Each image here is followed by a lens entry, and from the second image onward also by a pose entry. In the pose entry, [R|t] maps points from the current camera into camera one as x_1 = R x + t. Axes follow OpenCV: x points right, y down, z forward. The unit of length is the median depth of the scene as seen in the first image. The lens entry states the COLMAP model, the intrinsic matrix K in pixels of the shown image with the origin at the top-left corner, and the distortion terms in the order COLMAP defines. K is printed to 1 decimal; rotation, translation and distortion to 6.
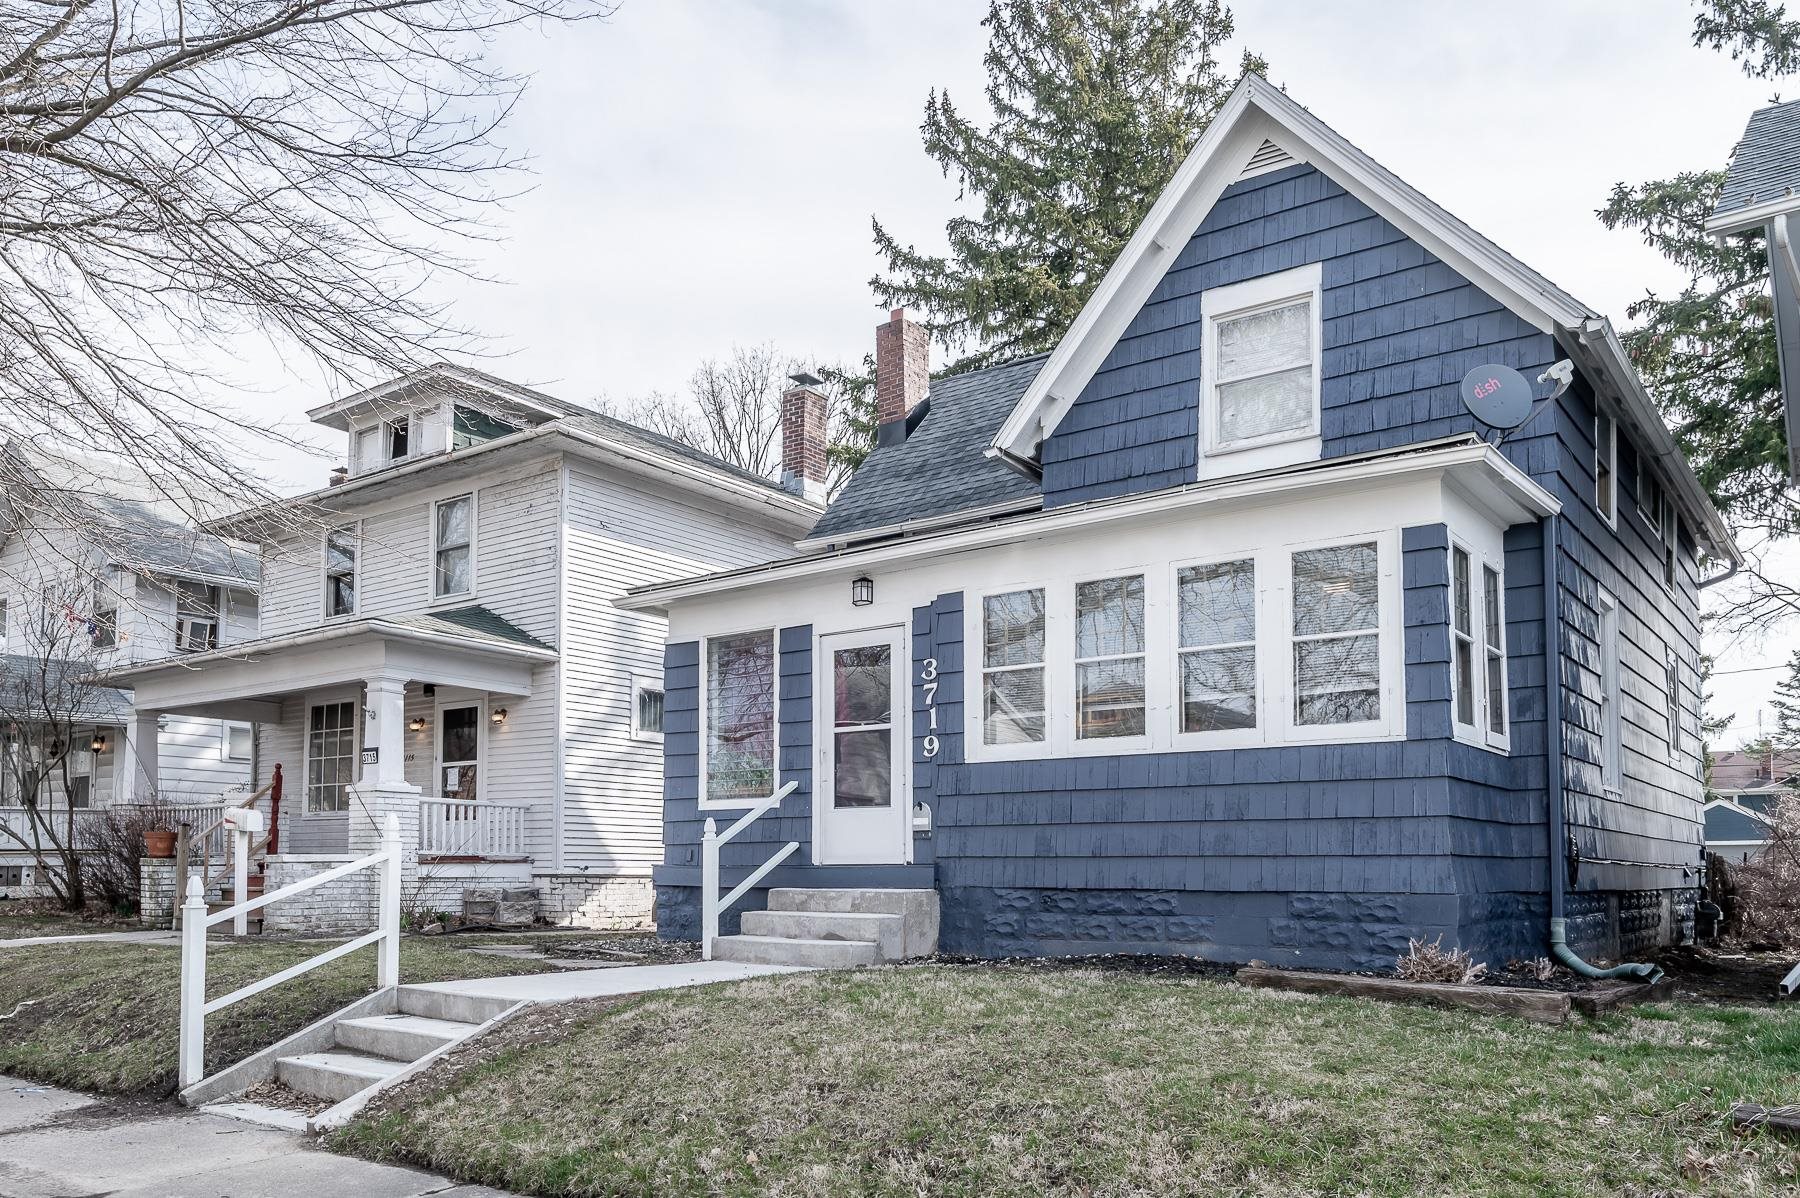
lens RADIAL K [[1320.0, 0, 905.4], [0, 1320.0, 592.7], [0, 0, 1]] dist [0.003978, 0.000538]
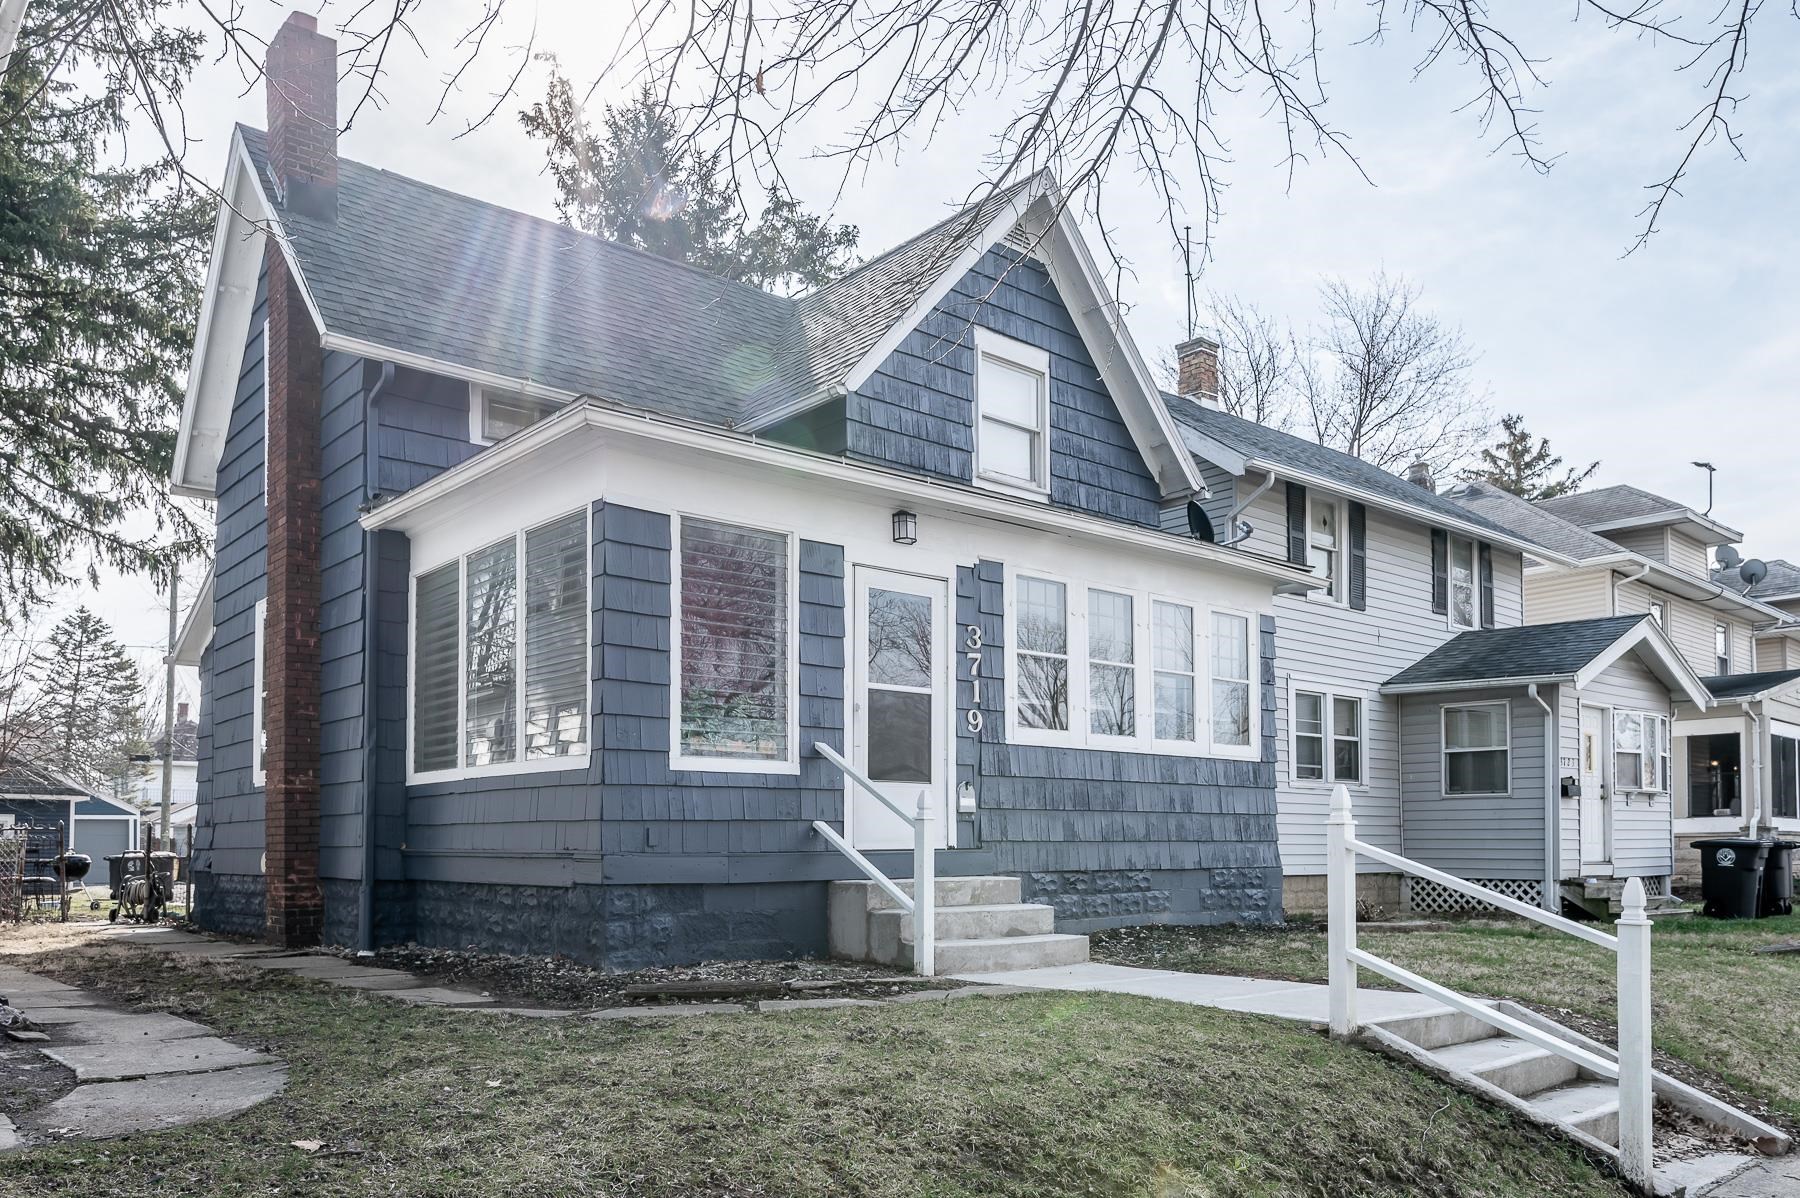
lens RADIAL K [[1320.0, 0, 904.4], [0, 1320.0, 606.8], [0, 0, 1]] dist [0.003978, 0.000538]
pose [[0.214052, 0.166664, 0.962499, -0.896628], [-0.200400, 0.971871, -0.123719, 0.163941], [-0.956045, -0.166403, 0.241430, 0.844605]]
